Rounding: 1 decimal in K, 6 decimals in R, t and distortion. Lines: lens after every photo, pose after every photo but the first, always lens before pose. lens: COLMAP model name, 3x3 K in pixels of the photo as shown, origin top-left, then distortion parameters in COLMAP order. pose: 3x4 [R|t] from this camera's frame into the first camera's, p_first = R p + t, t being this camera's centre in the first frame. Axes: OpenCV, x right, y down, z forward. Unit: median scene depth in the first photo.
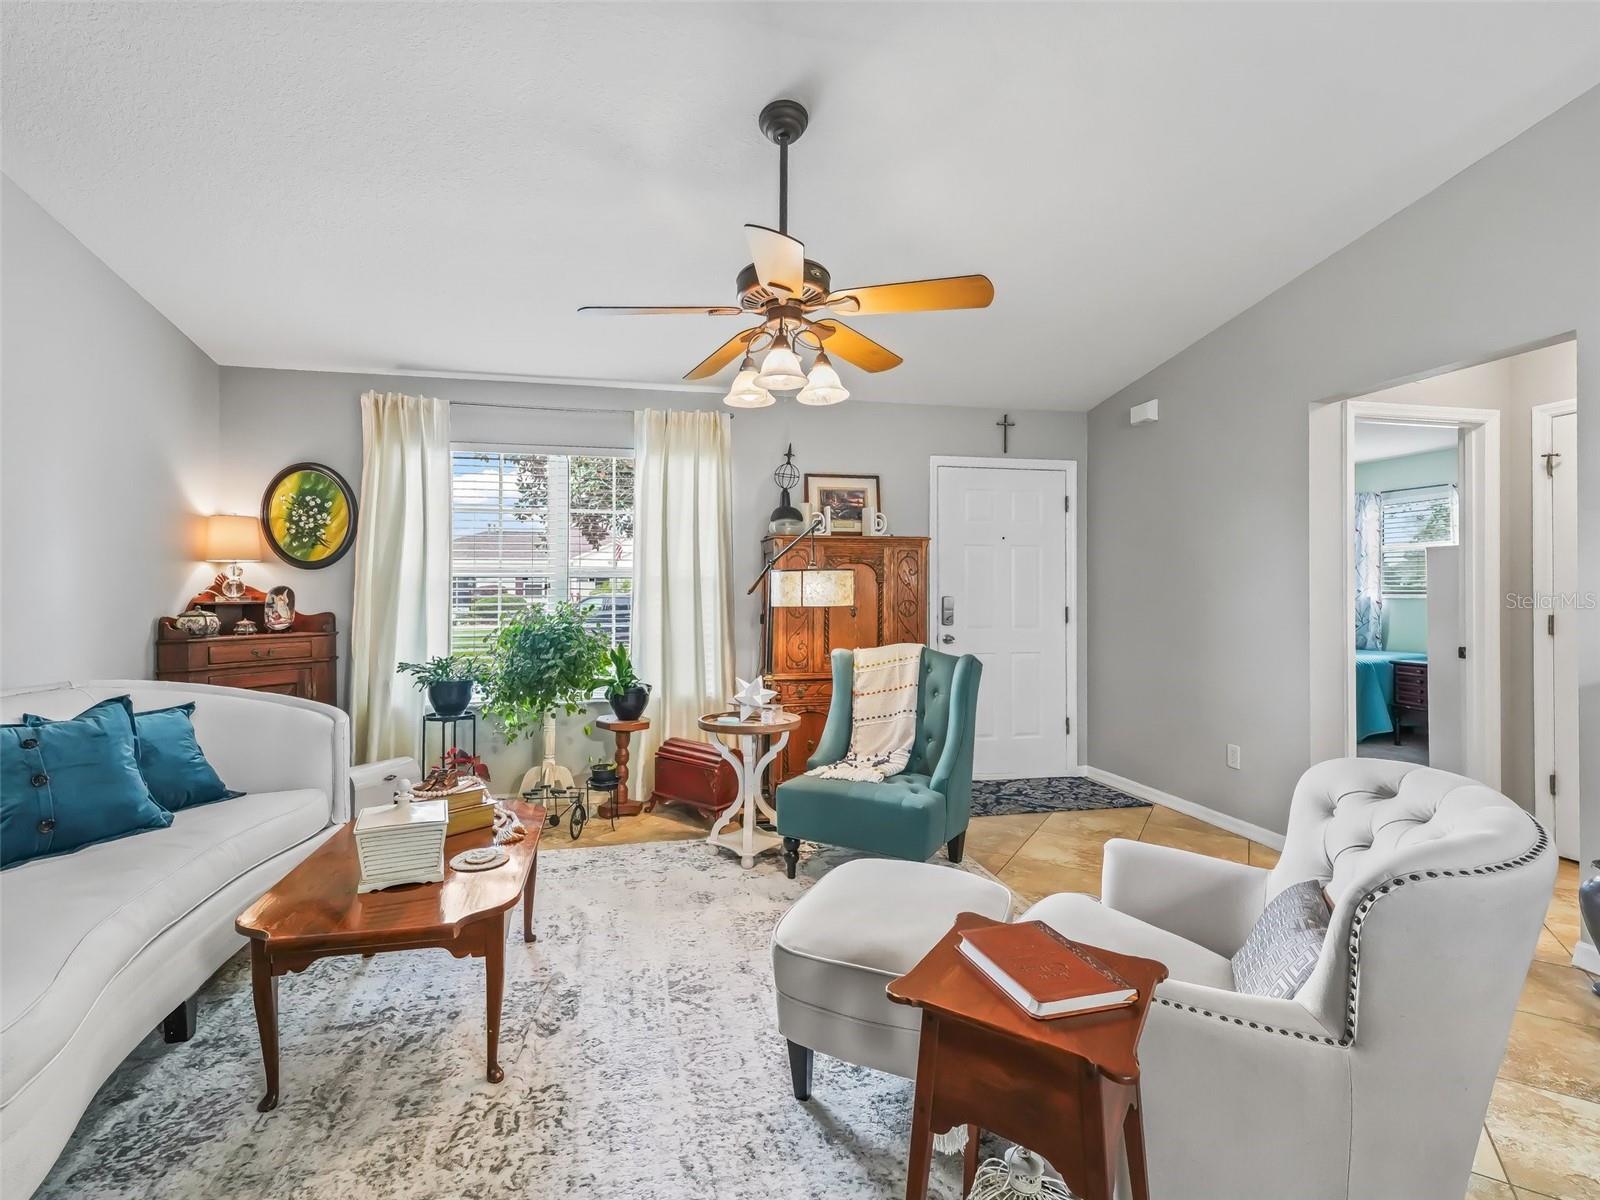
lens RADIAL K [[745.8, 0, 759.2], [0, 745.8, 591.9], [0, 0, 1]] dist [0.021548, -0.000377]
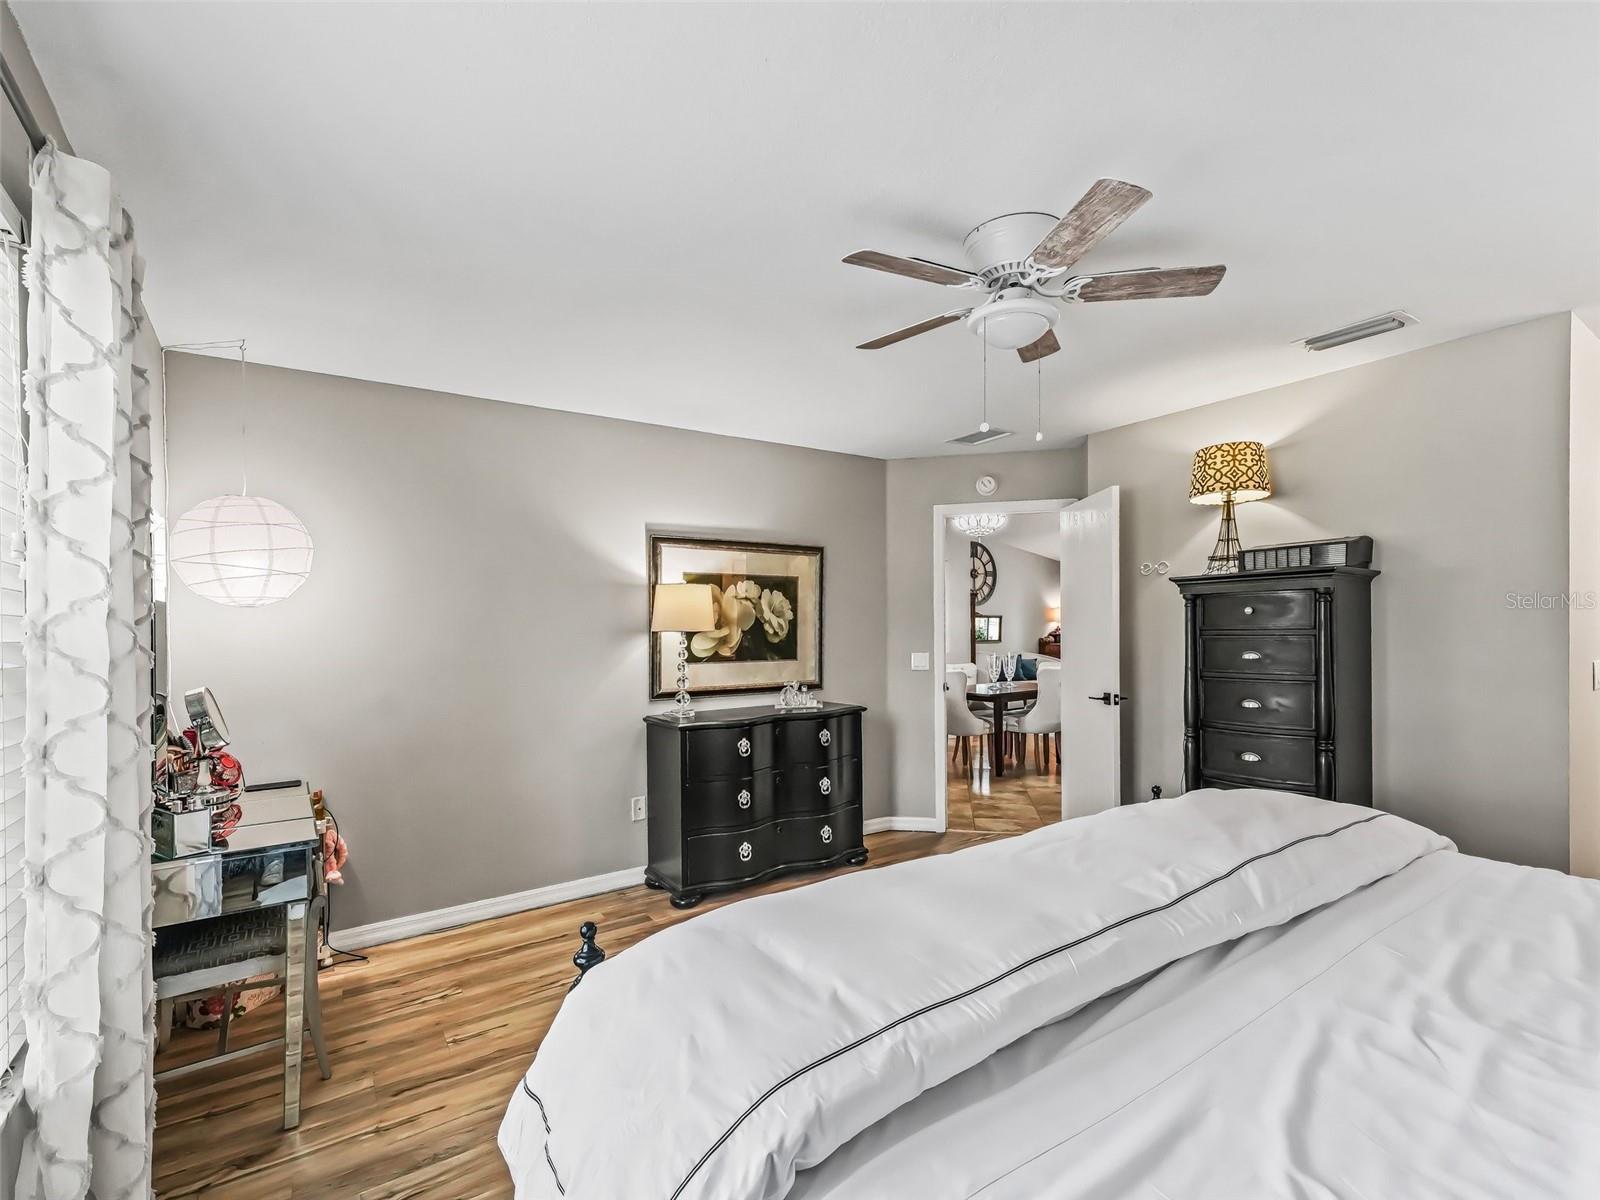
lens RADIAL K [[723.5, 0, 800.0], [0, 723.5, 600.0], [0, 0, 1]] dist [0.016271, -0.000441]
pose [[0.378221, -0.030477, -0.925214, 1.824611], [0.001287, 0.999474, -0.032397, -0.033559], [0.925714, 0.011063, 0.378061, -1.275681]]
